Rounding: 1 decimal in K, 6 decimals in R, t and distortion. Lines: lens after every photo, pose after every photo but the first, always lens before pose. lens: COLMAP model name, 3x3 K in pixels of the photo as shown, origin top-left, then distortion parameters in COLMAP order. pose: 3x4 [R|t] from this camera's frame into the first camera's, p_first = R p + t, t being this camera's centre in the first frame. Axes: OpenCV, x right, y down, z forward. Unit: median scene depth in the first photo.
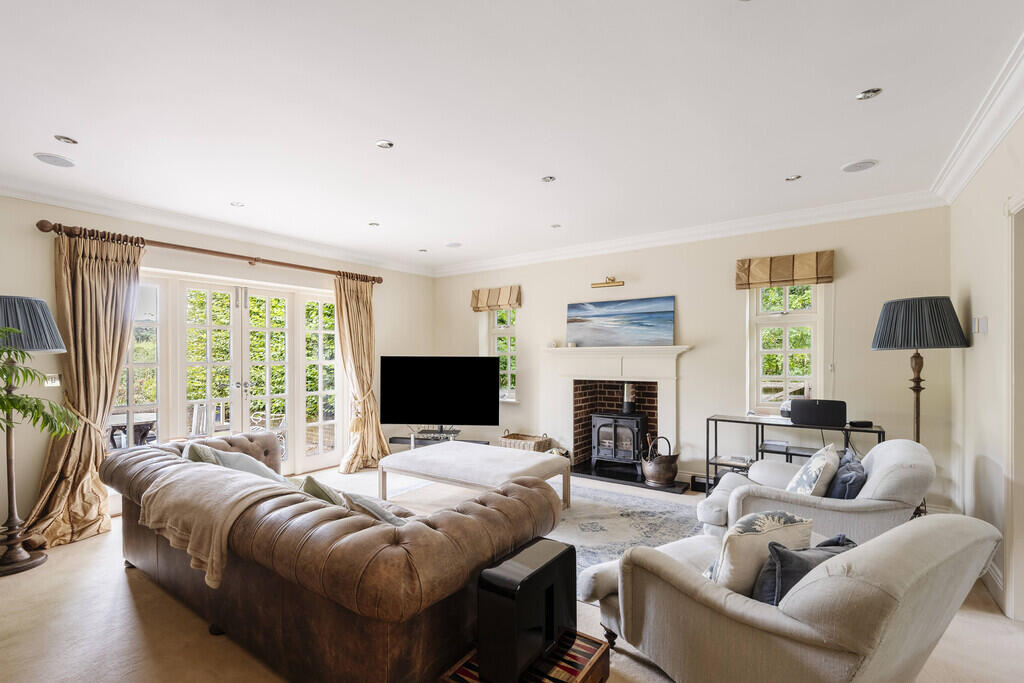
lens RADIAL K [[453.3, 0, 512.8], [0, 453.3, 350.8], [0, 0, 1]] dist [-0.000544, -0.000121]
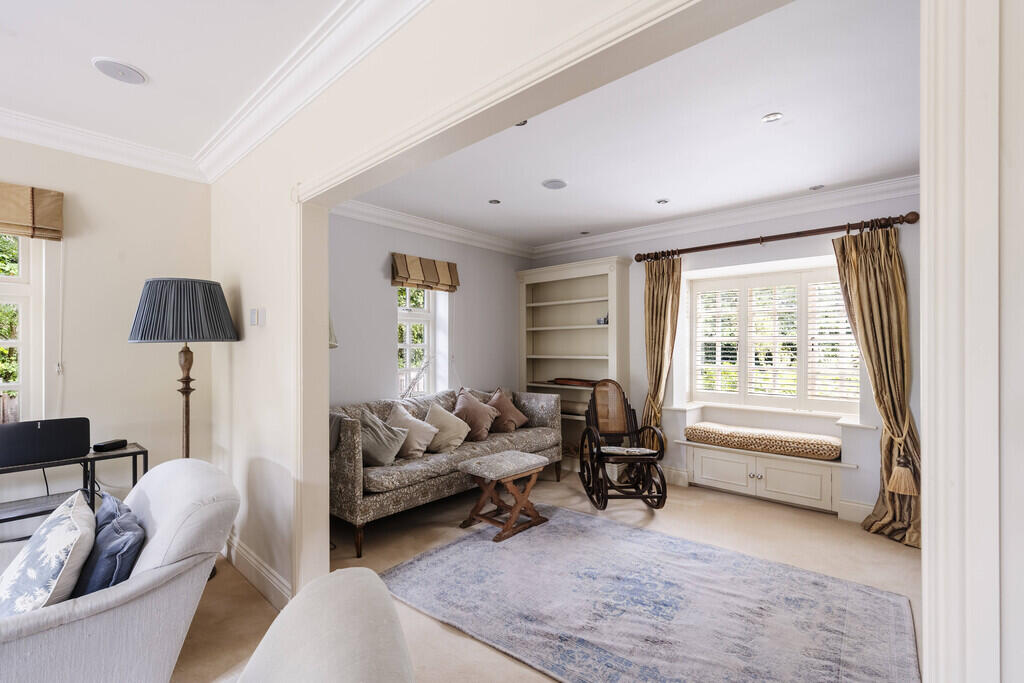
lens RADIAL K [[453.3, 0, 512.8], [0, 453.3, 350.8], [0, 0, 1]] dist [-0.000544, -0.000121]
pose [[0.119604, 0.000448, 0.992822, 0.151145], [-0.011276, 0.999936, 0.000907, 0.004523], [-0.992758, -0.011303, 0.119601, 0.318001]]
